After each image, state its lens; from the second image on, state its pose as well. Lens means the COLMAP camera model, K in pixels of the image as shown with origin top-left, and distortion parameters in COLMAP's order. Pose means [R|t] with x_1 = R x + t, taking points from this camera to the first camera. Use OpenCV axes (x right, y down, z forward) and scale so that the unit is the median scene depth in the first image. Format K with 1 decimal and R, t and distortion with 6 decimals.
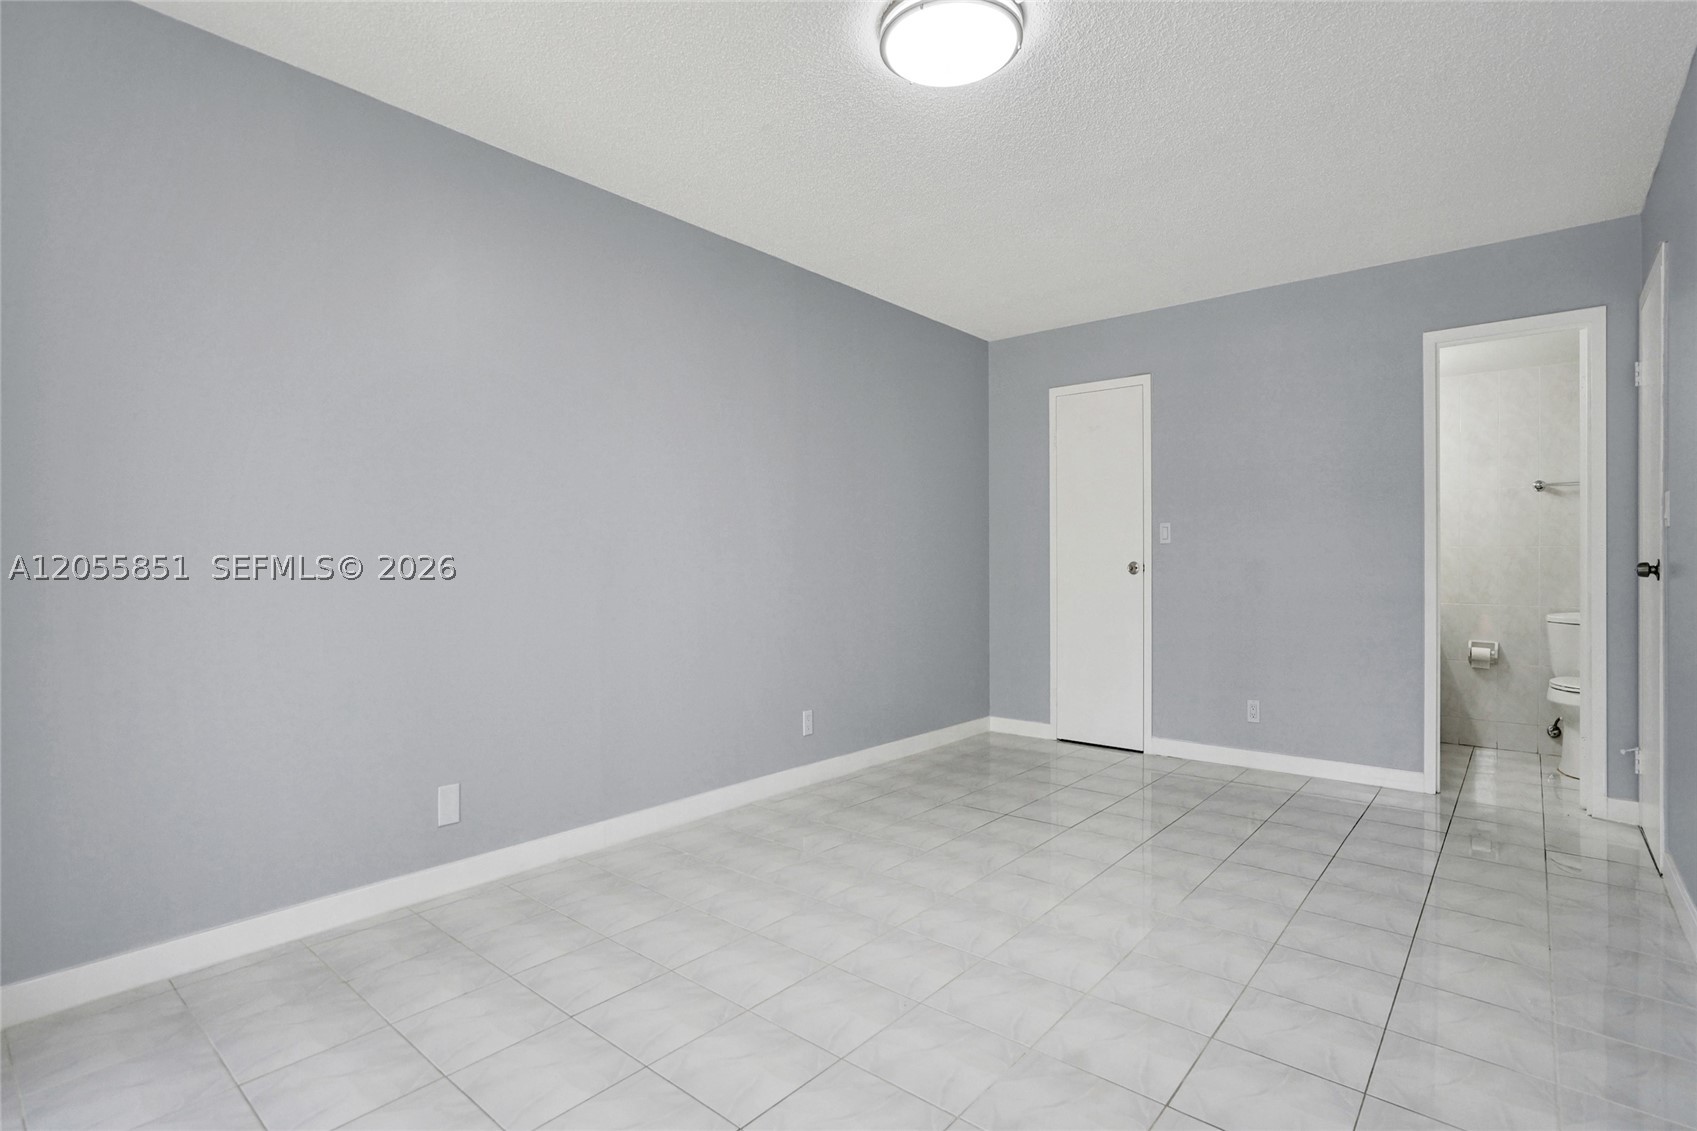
lens RADIAL K [[807.9, 0, 848.1], [0, 807.9, 560.3], [0, 0, 1]] dist [-0.040512, 0.016618]
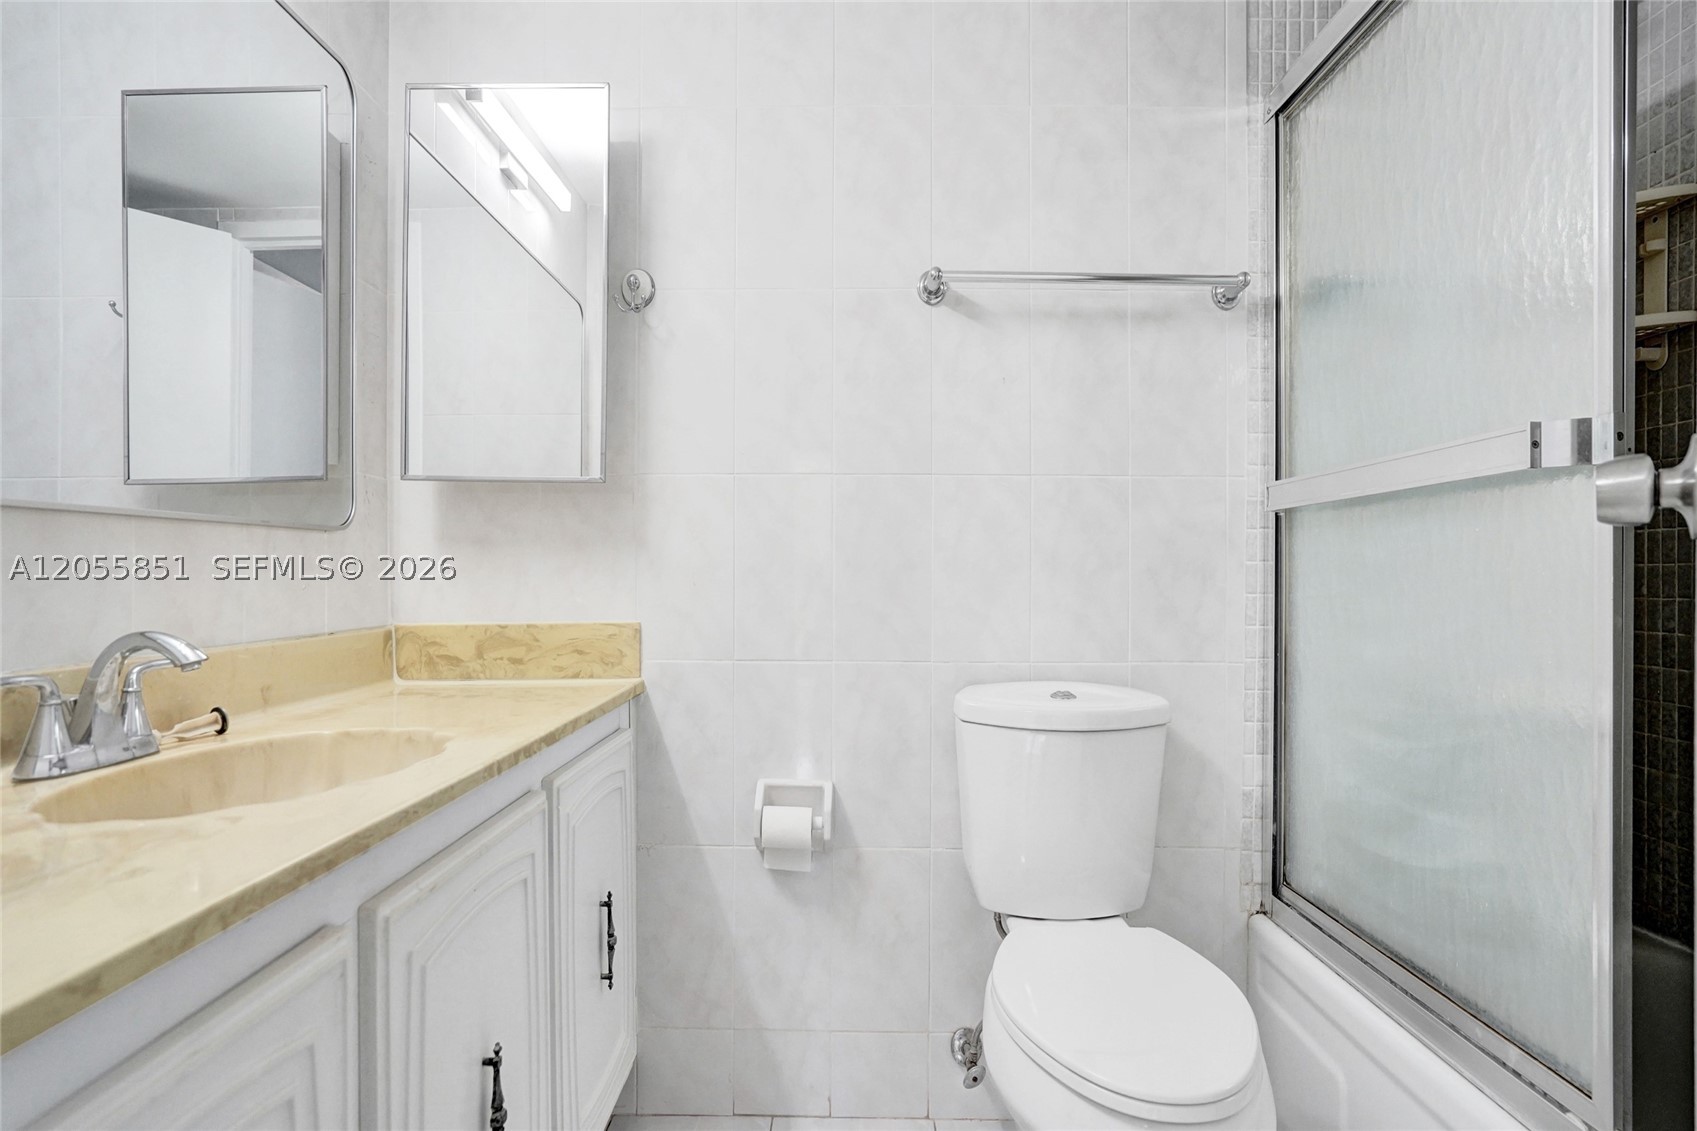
lens RADIAL K [[807.9, 0, 819.2], [0, 807.9, 583.6], [0, 0, 1]] dist [-0.040512, 0.016618]
pose [[0.775003, -0.009871, 0.631880, 0.618238], [0.003089, 0.999925, 0.011831, 0.020300], [-0.631950, -0.007218, 0.774976, 0.759132]]
